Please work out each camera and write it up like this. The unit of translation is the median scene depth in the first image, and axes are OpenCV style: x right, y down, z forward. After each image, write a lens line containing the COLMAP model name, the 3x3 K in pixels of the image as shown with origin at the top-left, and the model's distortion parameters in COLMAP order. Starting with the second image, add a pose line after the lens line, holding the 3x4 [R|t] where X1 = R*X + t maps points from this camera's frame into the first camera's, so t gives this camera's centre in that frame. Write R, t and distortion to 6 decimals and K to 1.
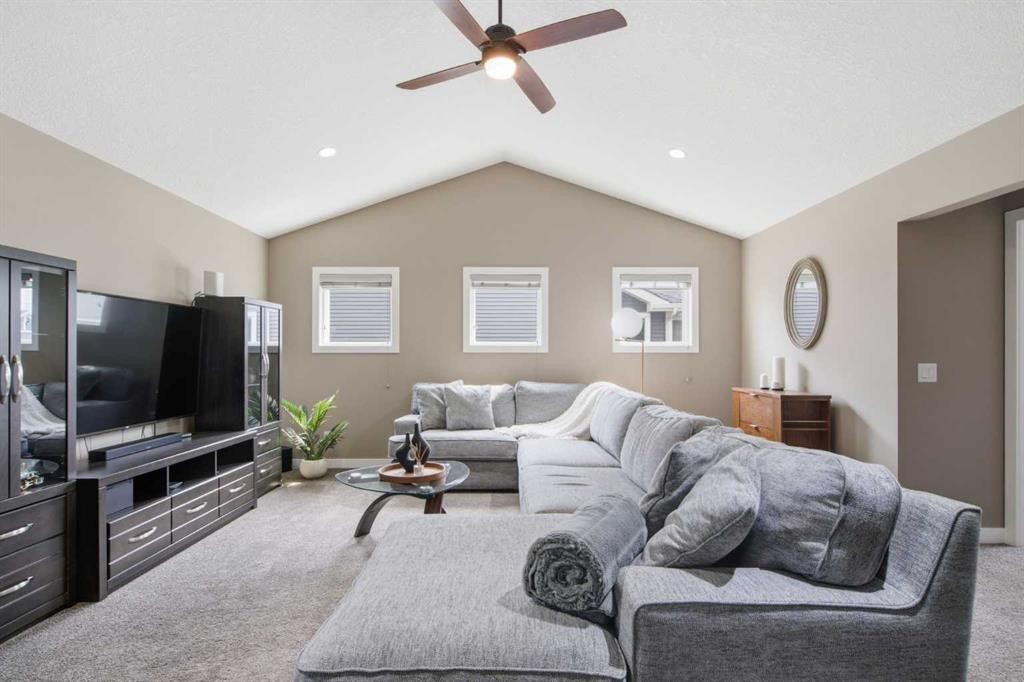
lens RADIAL K [[477.1, 0, 517.4], [0, 477.1, 346.4], [0, 0, 1]] dist [0.002940, -0.000202]
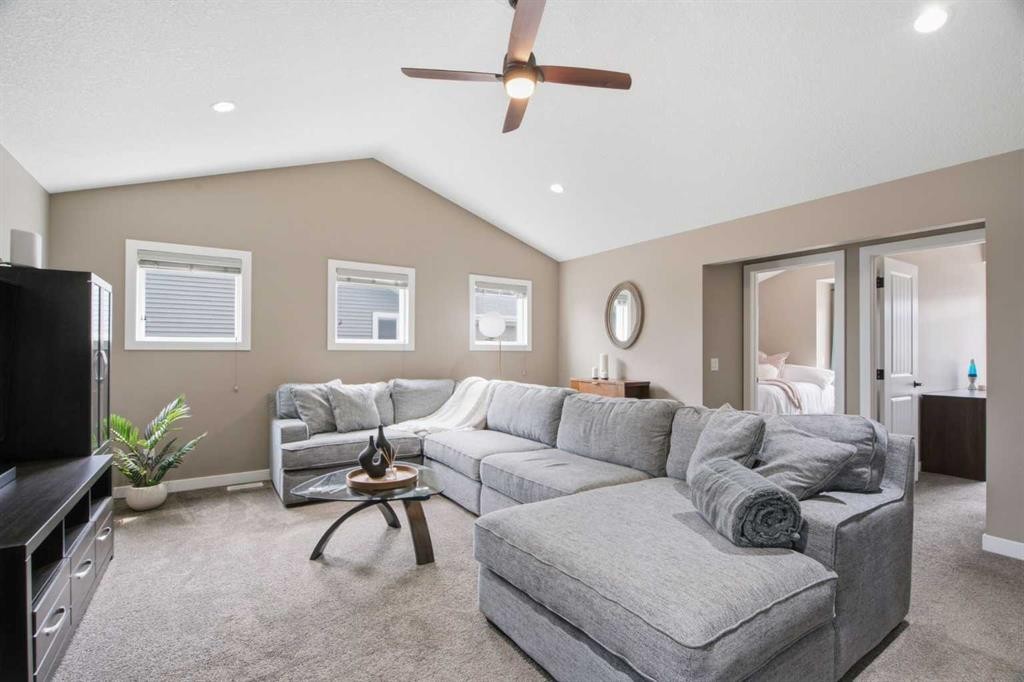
lens RADIAL K [[439.0, 0, 511.3], [0, 439.0, 343.7], [0, 0, 1]] dist [-0.009418, -0.000106]
pose [[0.862055, 0.011857, 0.506676, -0.288564], [-0.010351, 0.999930, -0.005790, 0.001709], [-0.506709, -0.000253, 0.862117, 0.080725]]
